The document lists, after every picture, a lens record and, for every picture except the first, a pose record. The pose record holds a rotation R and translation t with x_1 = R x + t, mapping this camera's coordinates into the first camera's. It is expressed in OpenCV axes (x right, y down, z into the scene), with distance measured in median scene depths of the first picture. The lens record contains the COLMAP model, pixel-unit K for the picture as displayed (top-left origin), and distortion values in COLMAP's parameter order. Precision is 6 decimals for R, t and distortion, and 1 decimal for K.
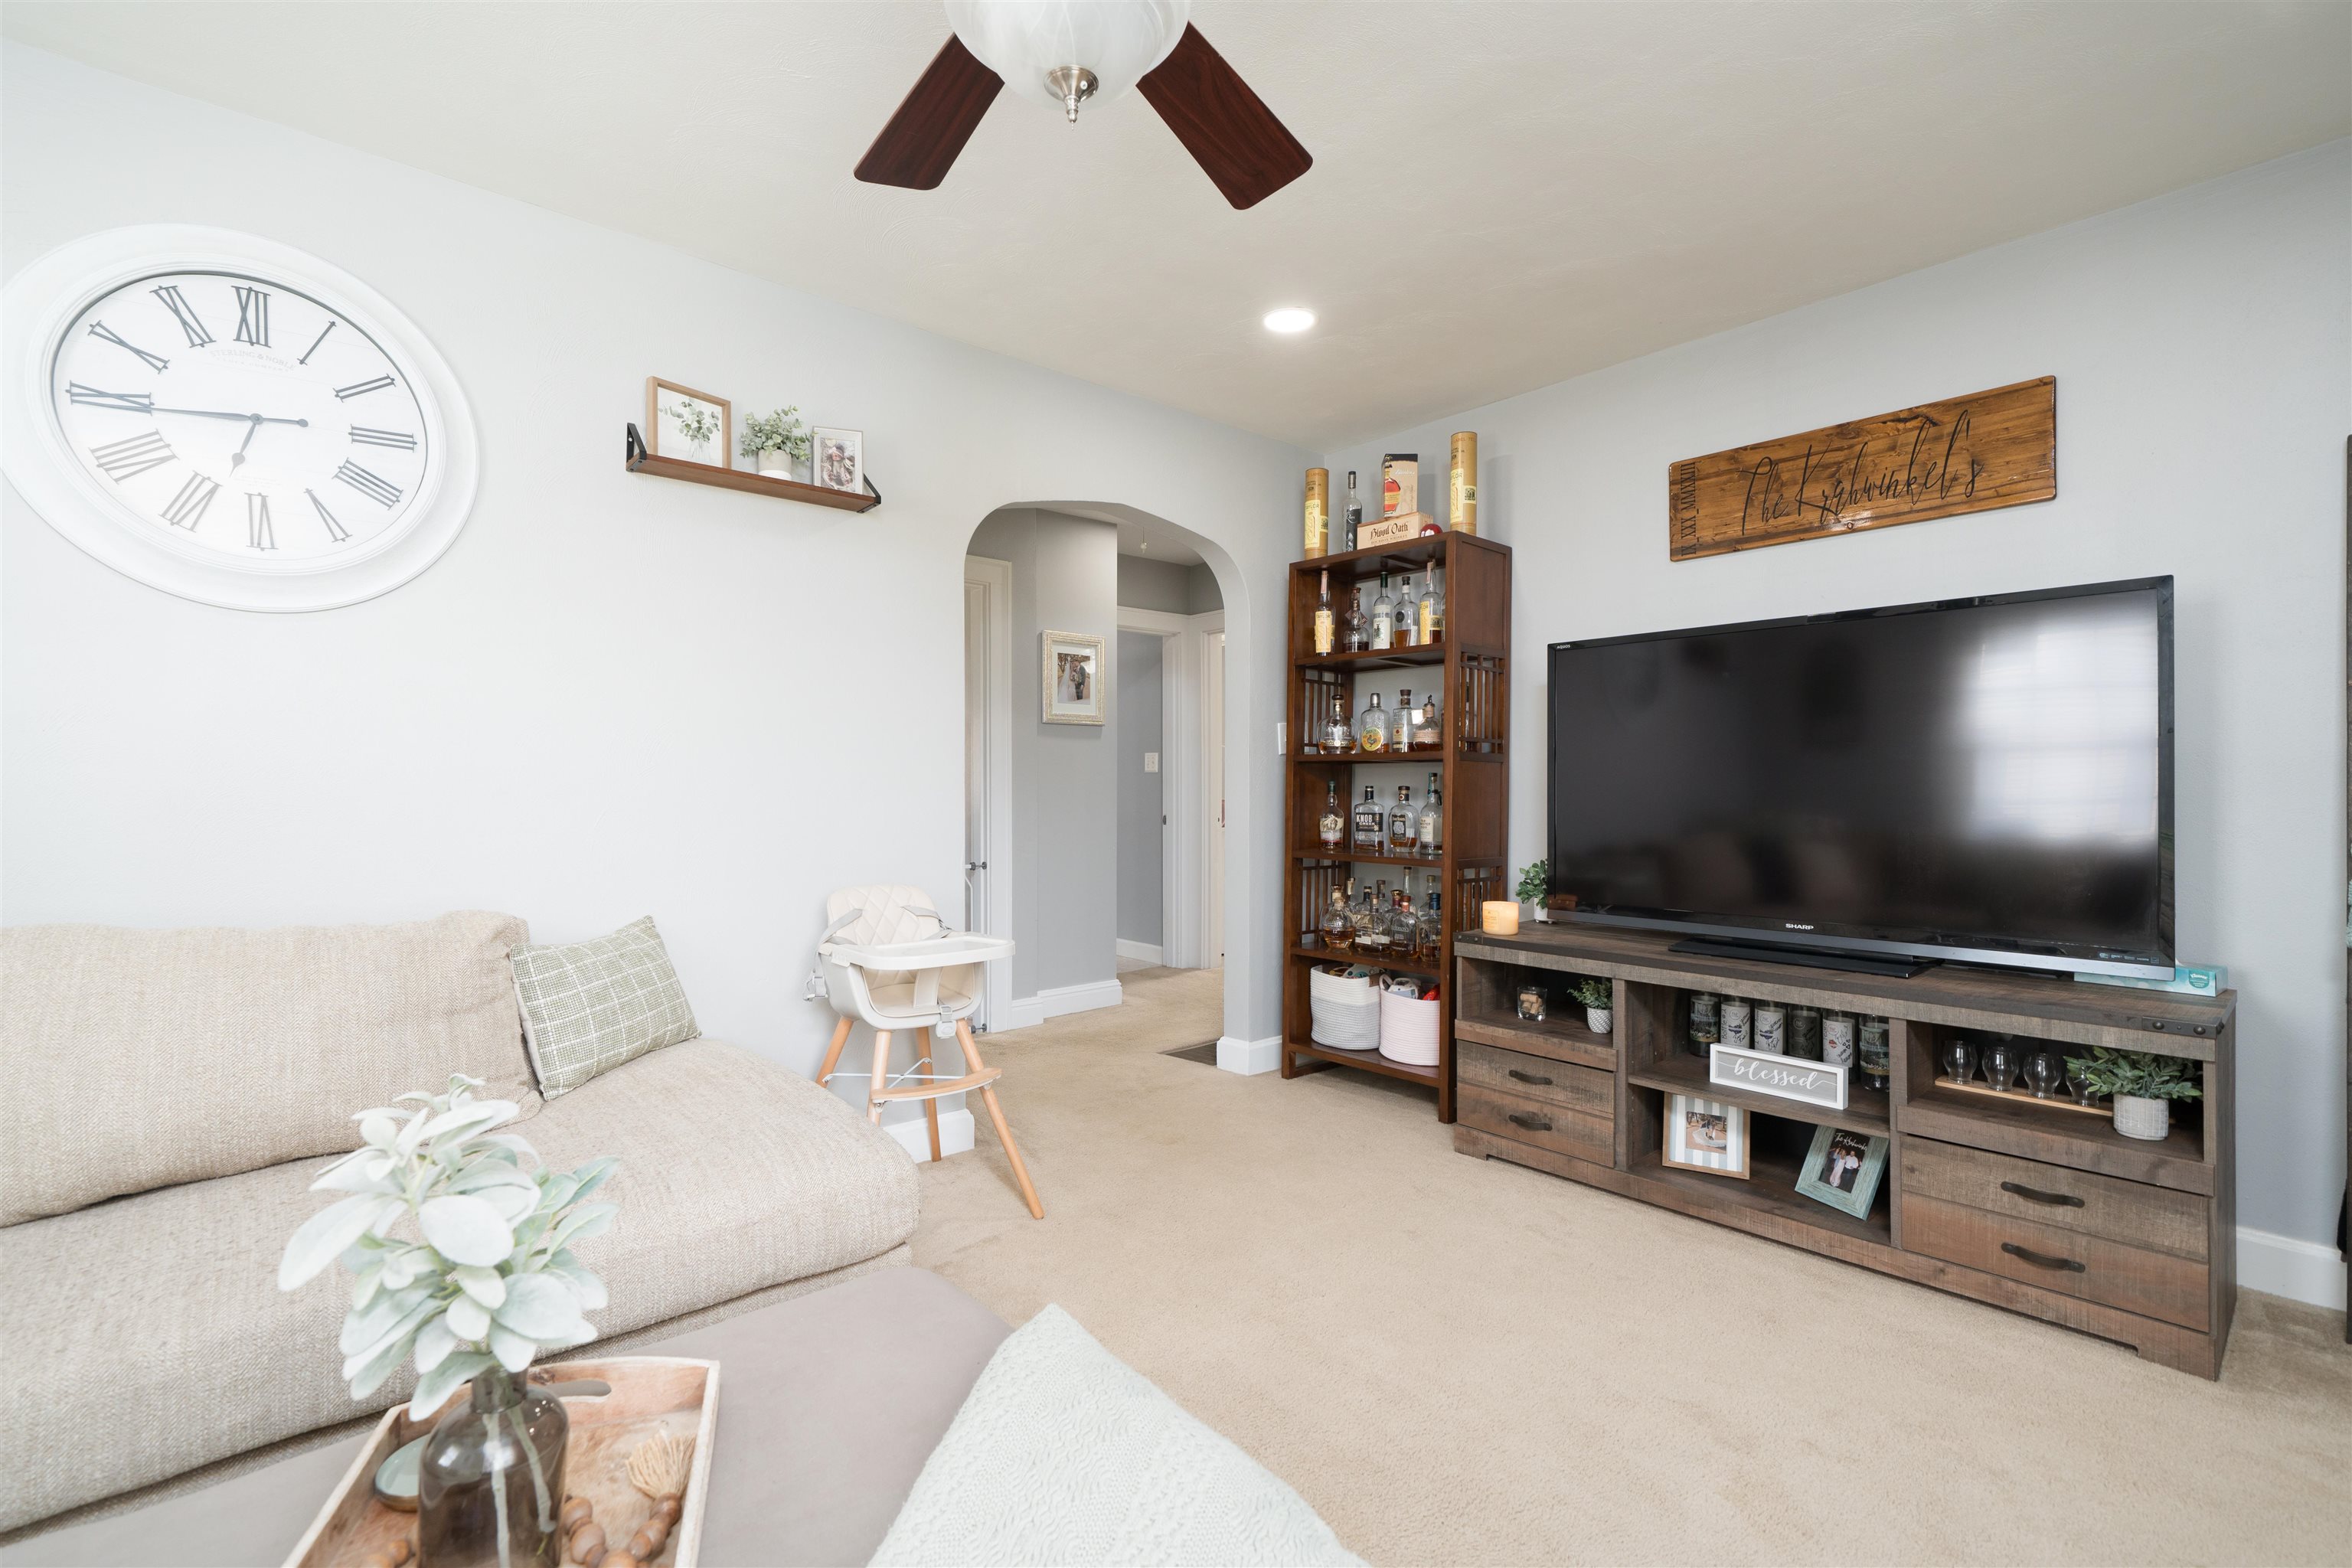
lens RADIAL K [[1065.8, 0, 1174.1], [0, 1065.8, 779.7], [0, 0, 1]] dist [-0.001628, 0.000213]
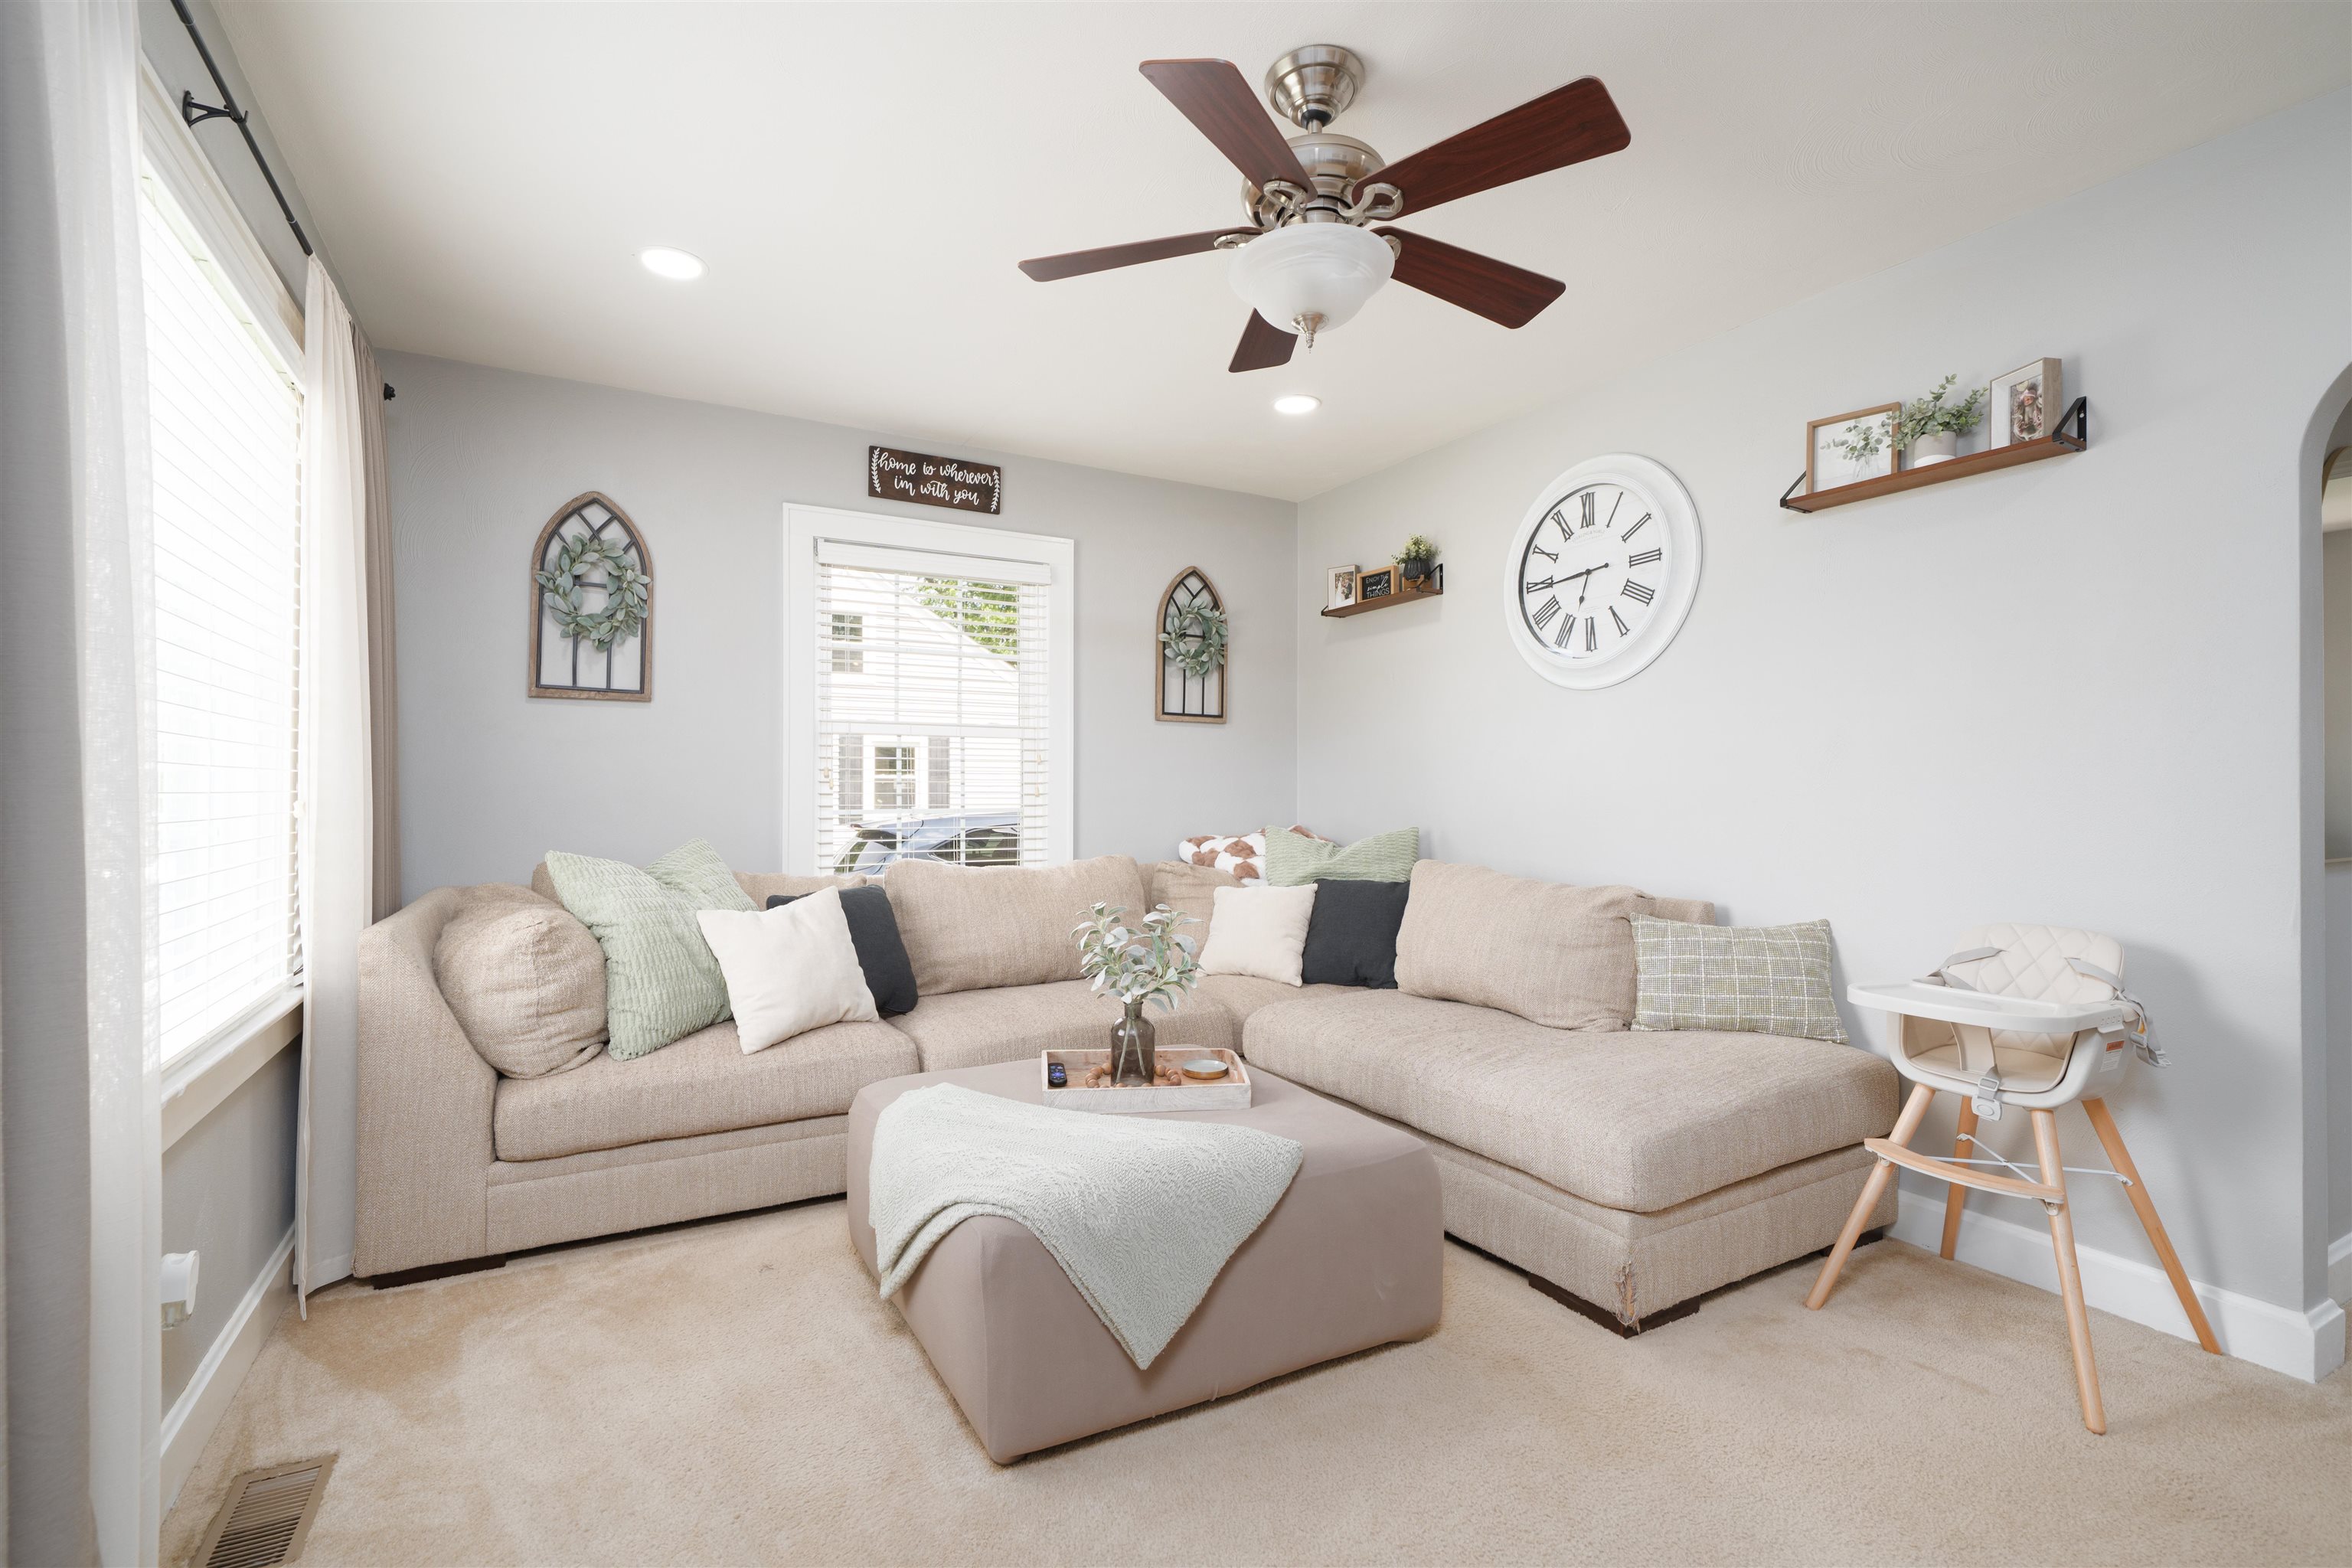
lens RADIAL K [[1065.8, 0, 1178.9], [0, 1065.8, 794.4], [0, 0, 1]] dist [-0.001628, 0.000213]
pose [[-0.220334, 0.002437, -0.975421, 0.825969], [0.000972, 0.999997, 0.002279, -0.002137], [0.975424, -0.000446, -0.220335, 0.709654]]
